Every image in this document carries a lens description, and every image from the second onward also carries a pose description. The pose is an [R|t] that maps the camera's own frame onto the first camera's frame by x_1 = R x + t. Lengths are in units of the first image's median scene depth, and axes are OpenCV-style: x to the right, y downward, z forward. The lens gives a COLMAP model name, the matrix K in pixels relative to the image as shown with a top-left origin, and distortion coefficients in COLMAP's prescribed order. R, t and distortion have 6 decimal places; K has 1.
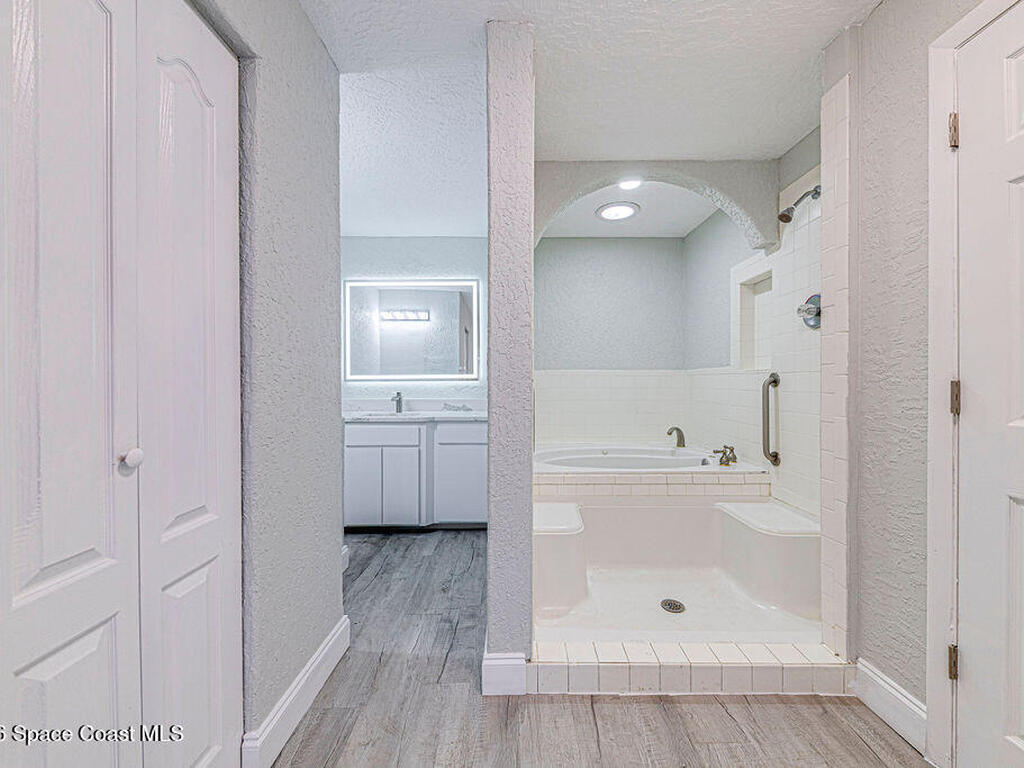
lens RADIAL K [[407.7, 0, 507.5], [0, 407.7, 379.0], [0, 0, 1]] dist [0.003285, -0.001021]
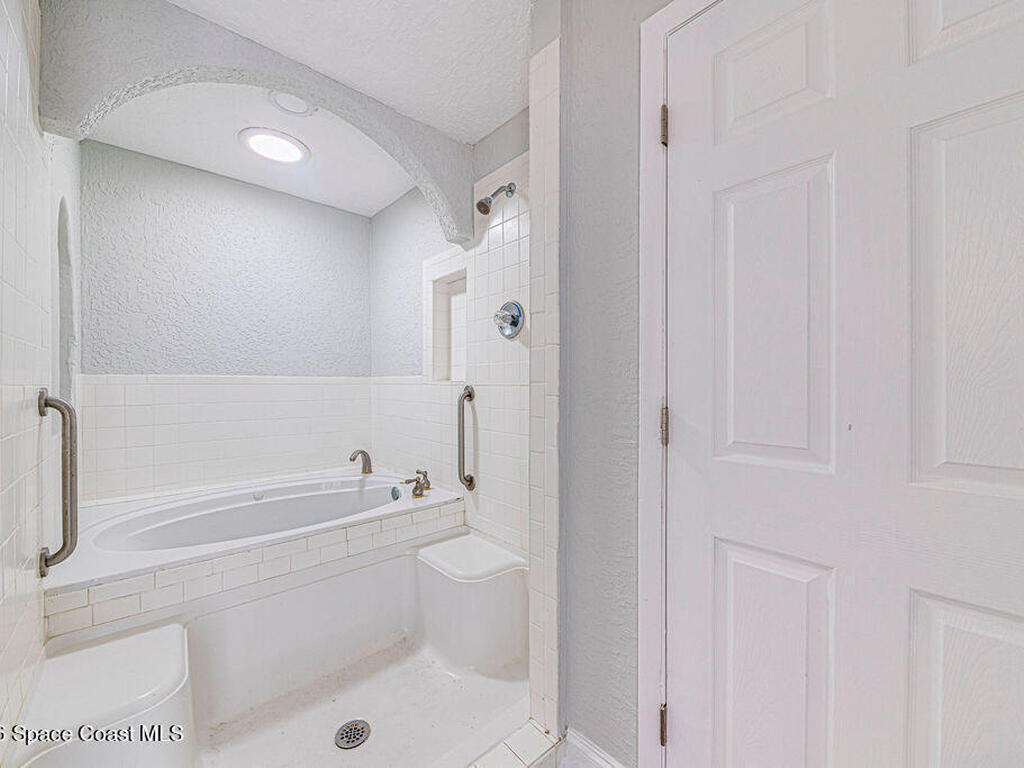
lens RADIAL K [[407.7, 0, 510.9], [0, 407.7, 381.0], [0, 0, 1]] dist [0.003285, -0.001021]
pose [[0.740339, -0.001322, 0.672232, 0.121348], [-0.001326, 0.999993, 0.003427, -0.026829], [-0.672232, -0.003428, 0.740333, 0.274133]]
